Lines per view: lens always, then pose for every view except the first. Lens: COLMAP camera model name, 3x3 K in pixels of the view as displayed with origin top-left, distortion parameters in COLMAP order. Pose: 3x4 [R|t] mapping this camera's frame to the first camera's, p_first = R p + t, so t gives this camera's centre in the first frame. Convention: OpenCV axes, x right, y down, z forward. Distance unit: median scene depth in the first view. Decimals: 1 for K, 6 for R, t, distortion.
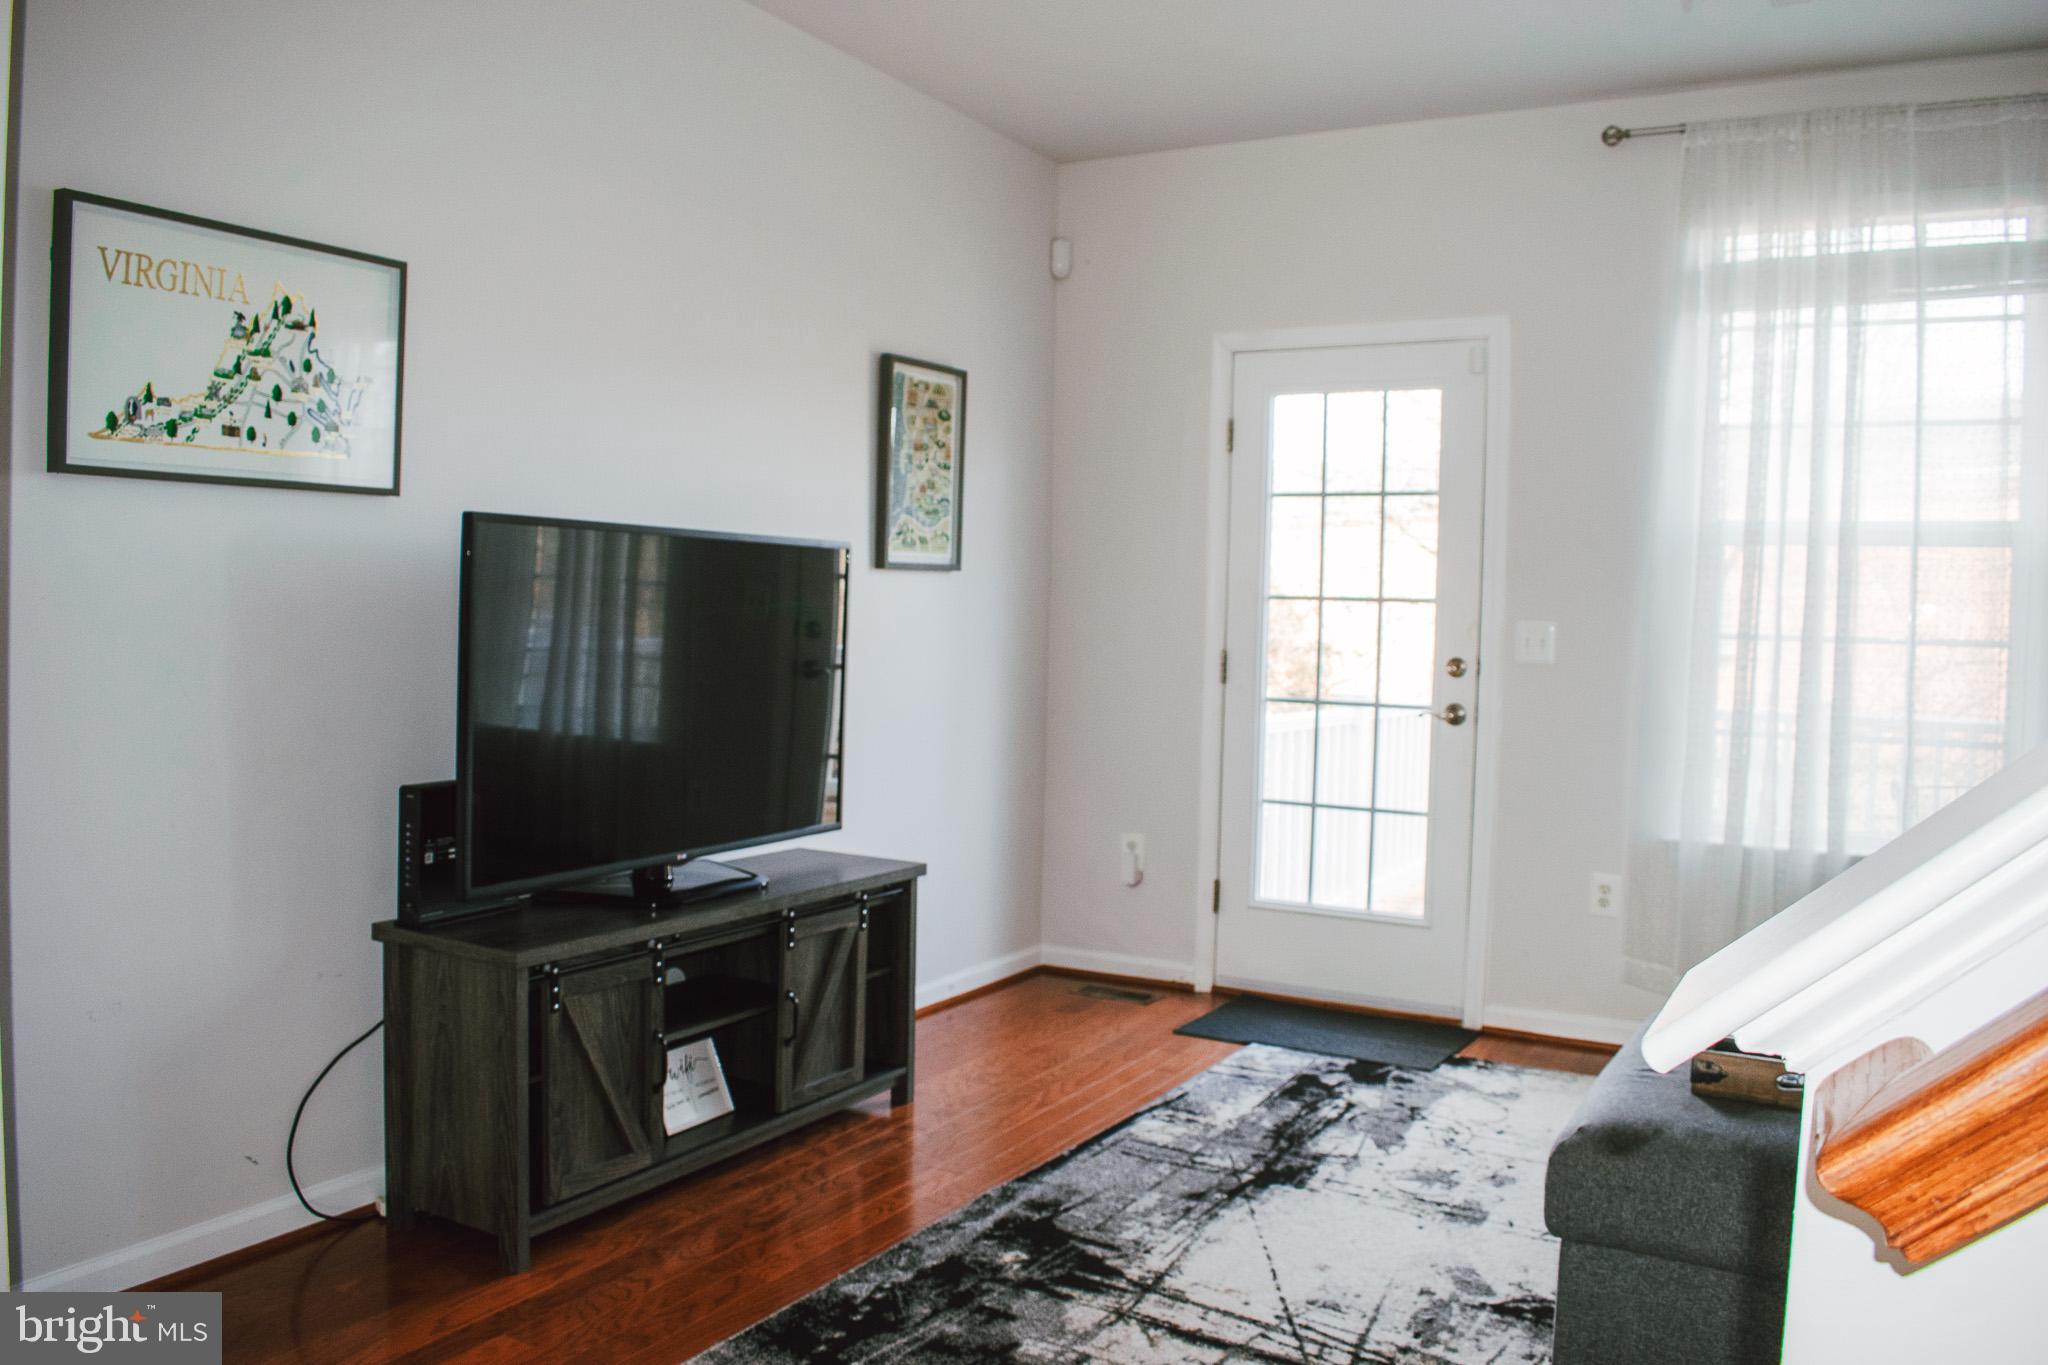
lens RADIAL K [[1597.5, 0, 1024.0], [0, 1597.5, 682.5], [0, 0, 1]] dist [-0.107568, 0.026462]
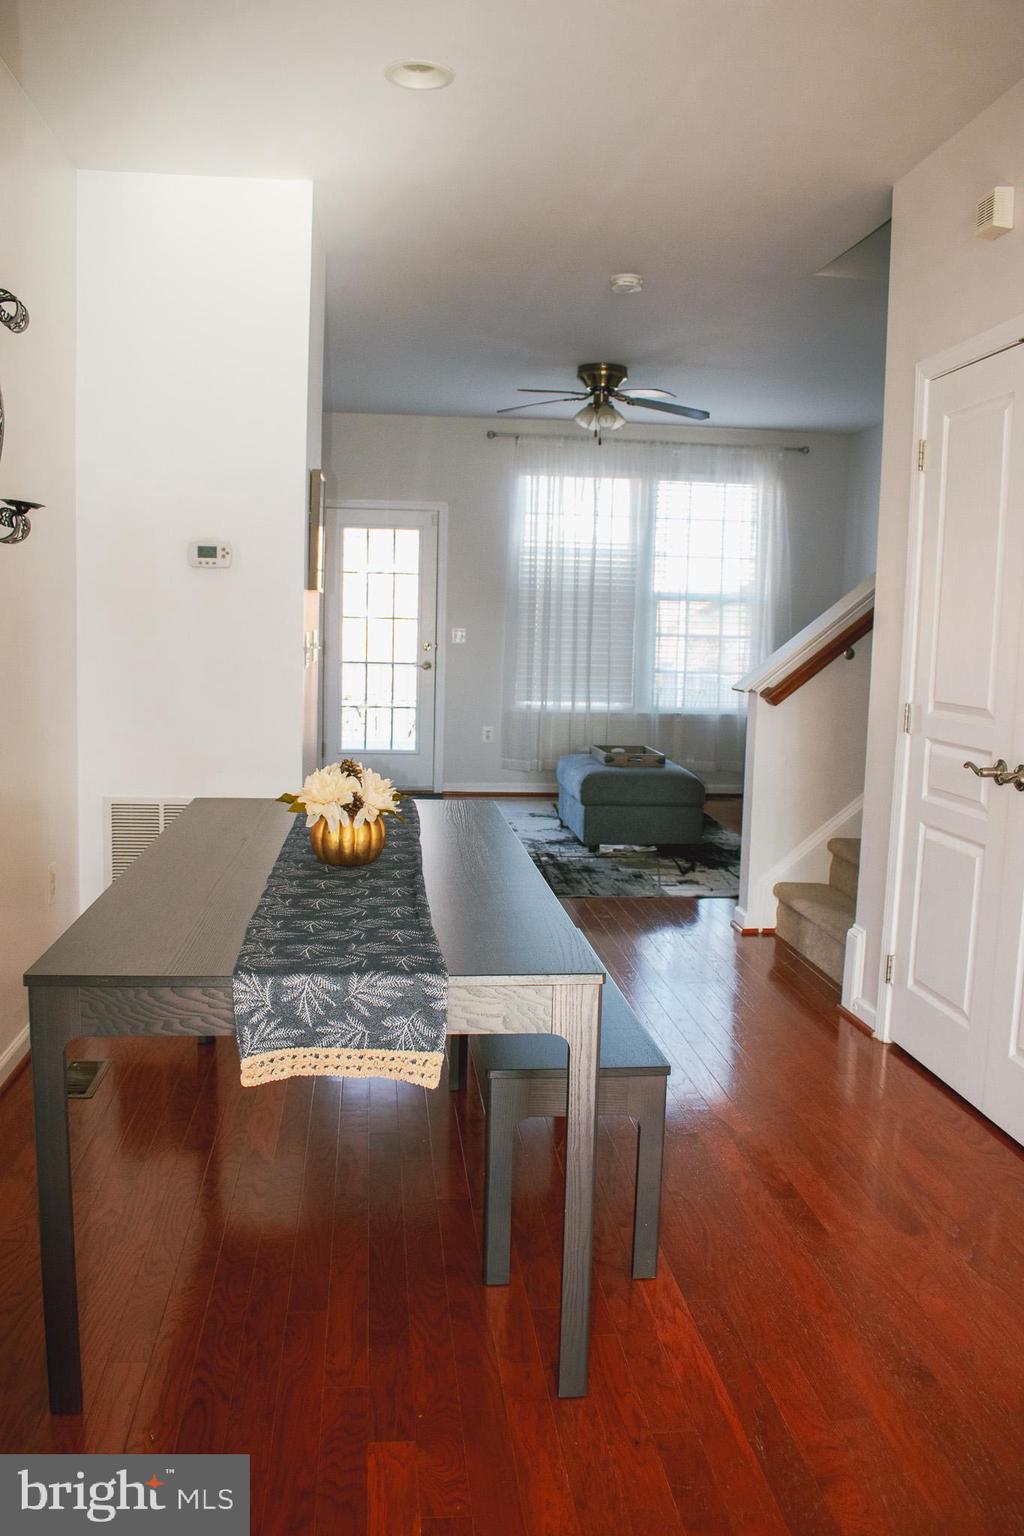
lens RADIAL K [[1198.1, 0, 512.0], [0, 1198.1, 768.0], [0, 0, 1]] dist [-0.107568, 0.026462]
pose [[0.809590, -0.080671, 0.581426, -0.848069], [0.026085, 0.994477, 0.101659, -0.008925], [-0.586416, -0.067135, 0.807223, -0.686392]]
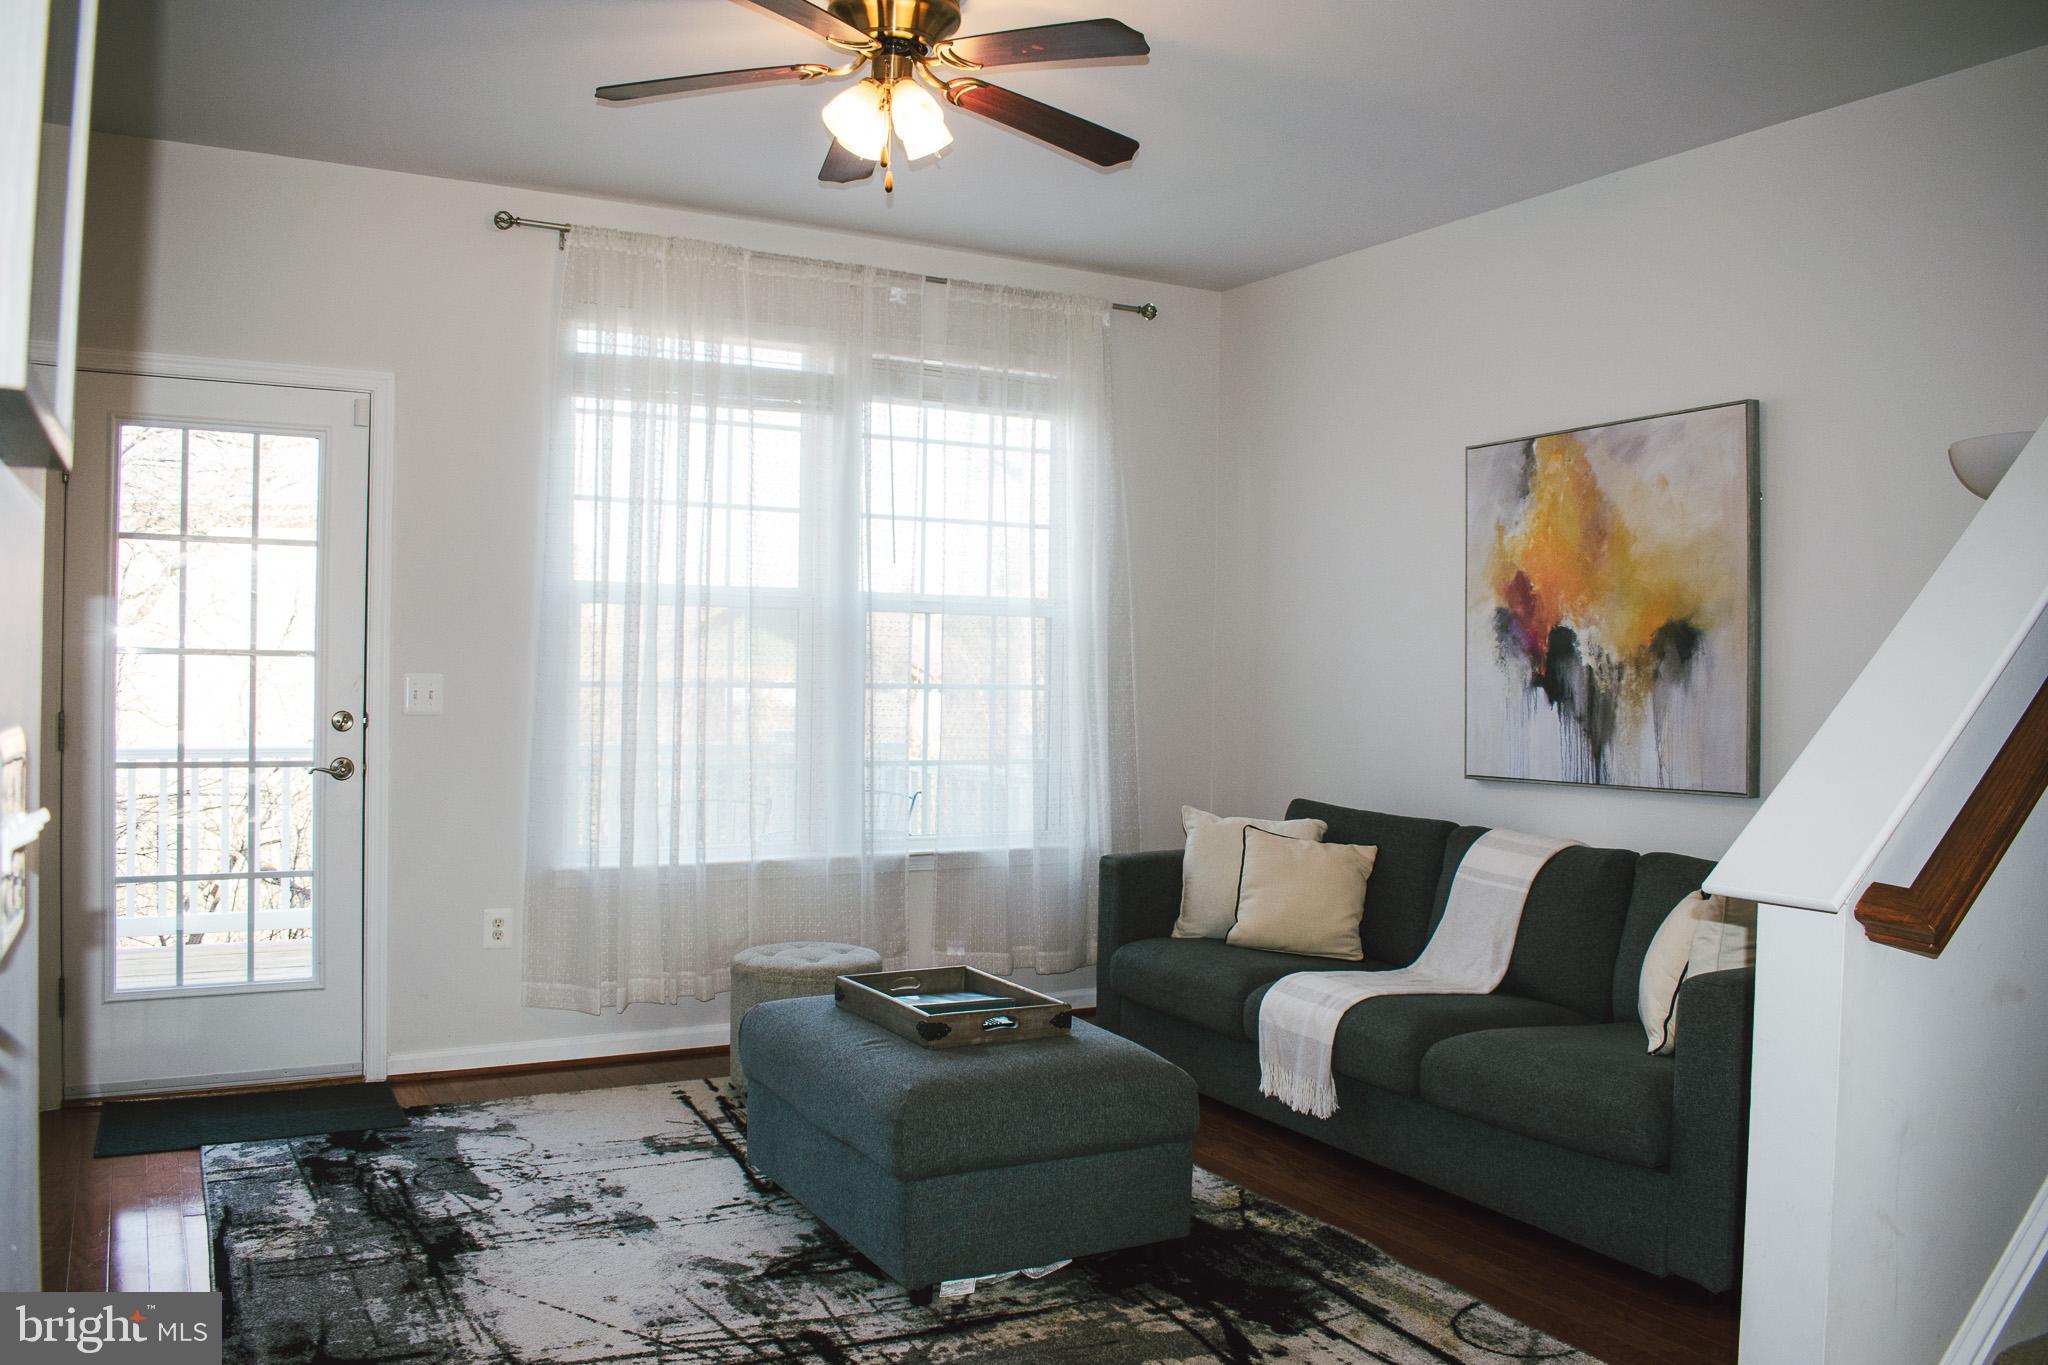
lens RADIAL K [[1631.9, 0, 1024.0], [0, 1631.9, 682.5], [0, 0, 1]] dist [-0.094896, 0.009666]
pose [[0.520787, -0.026713, 0.853269, -0.432656], [0.036200, 0.999302, 0.009190, -0.033171], [-0.852919, 0.026102, 0.521391, 0.138506]]
